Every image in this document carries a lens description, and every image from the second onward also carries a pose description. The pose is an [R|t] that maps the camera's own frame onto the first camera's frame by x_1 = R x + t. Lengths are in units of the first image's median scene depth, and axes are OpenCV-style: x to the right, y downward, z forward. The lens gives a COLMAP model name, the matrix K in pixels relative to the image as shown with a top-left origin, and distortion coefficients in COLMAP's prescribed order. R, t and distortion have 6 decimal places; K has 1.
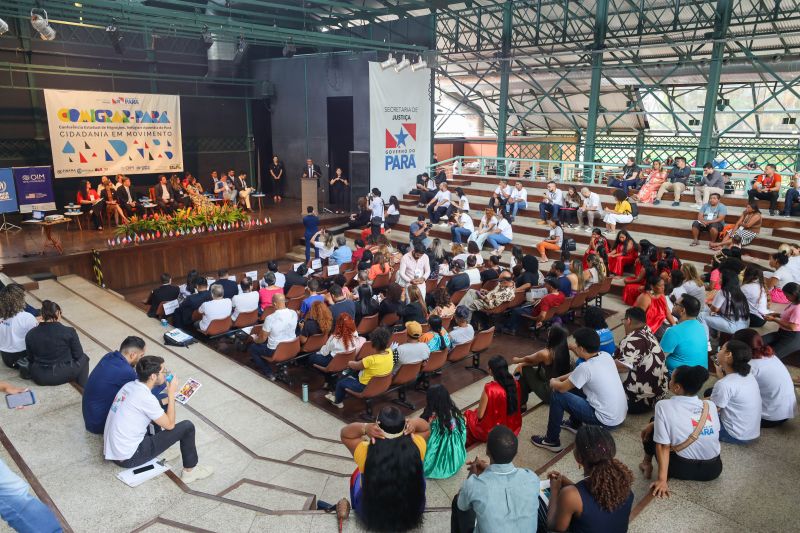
lens RADIAL K [[582.5, 0, 396.7], [0, 582.5, 267.6], [0, 0, 1]] dist [0.007155, 0.007738]
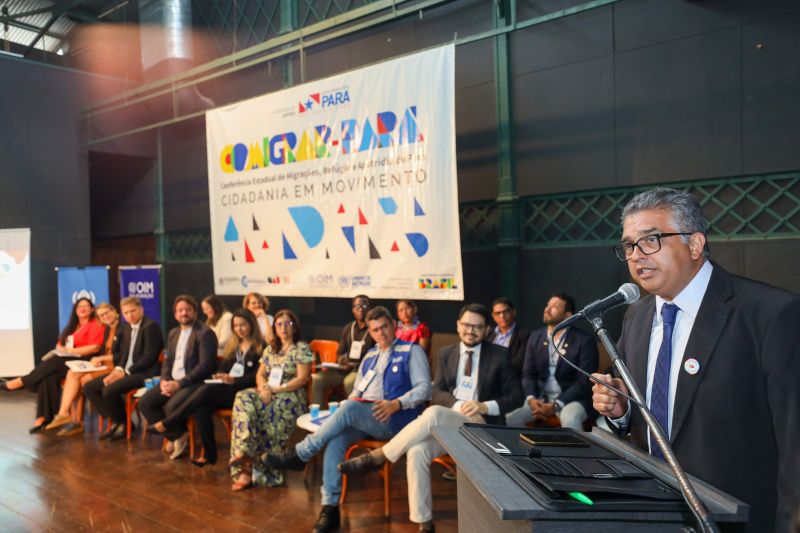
lens RADIAL K [[596.1, 0, 400.7], [0, 596.1, 269.5], [0, 0, 1]] dist [0.003737, 0.002583]
pose [[0.138971, -0.003221, -0.990291, -0.085092], [-0.217382, 0.975505, -0.033679, -0.178370], [0.966143, 0.219952, 0.134866, 1.015690]]
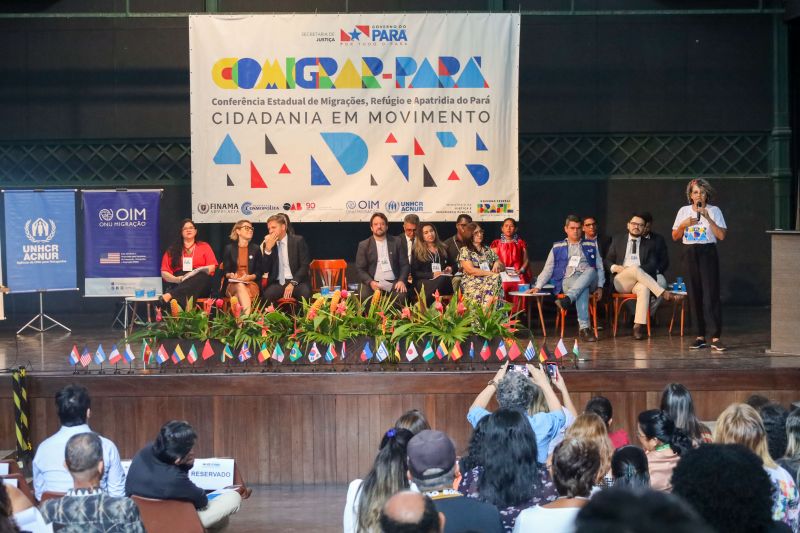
lens RADIAL K [[1559.7, 0, 400.0], [0, 1559.7, 266.5], [0, 0, 1]] dist [-0.041486, 0.107730]
pose [[0.697387, 0.013122, -0.716574, 0.285757], [-0.159948, 0.977465, -0.137766, 0.003828], [0.698618, 0.210691, 0.683770, 0.339955]]
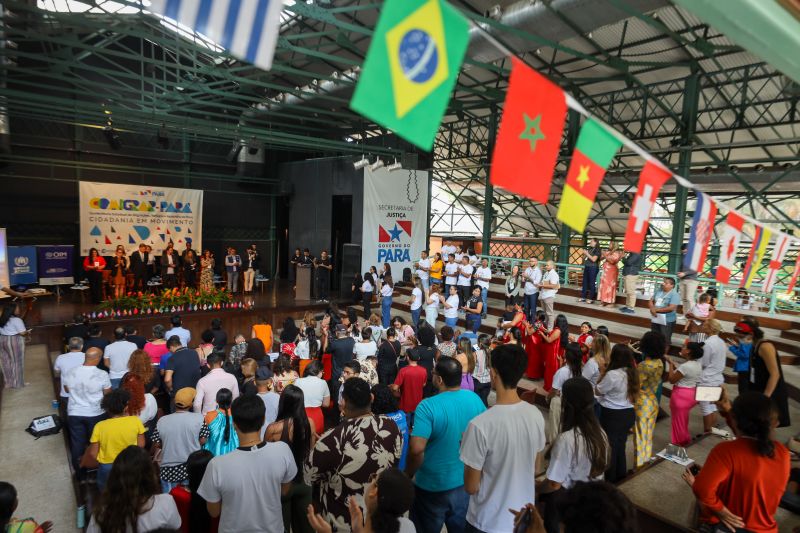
lens RADIAL K [[497.4, 0, 397.6], [0, 497.4, 269.3], [0, 0, 1]] dist [-0.004084, 0.002040]
pose [[0.990114, 0.046773, -0.132240, 0.151766], [-0.066312, 0.986844, -0.147453, -0.024000], [0.123603, 0.154764, 0.980189, 0.119811]]
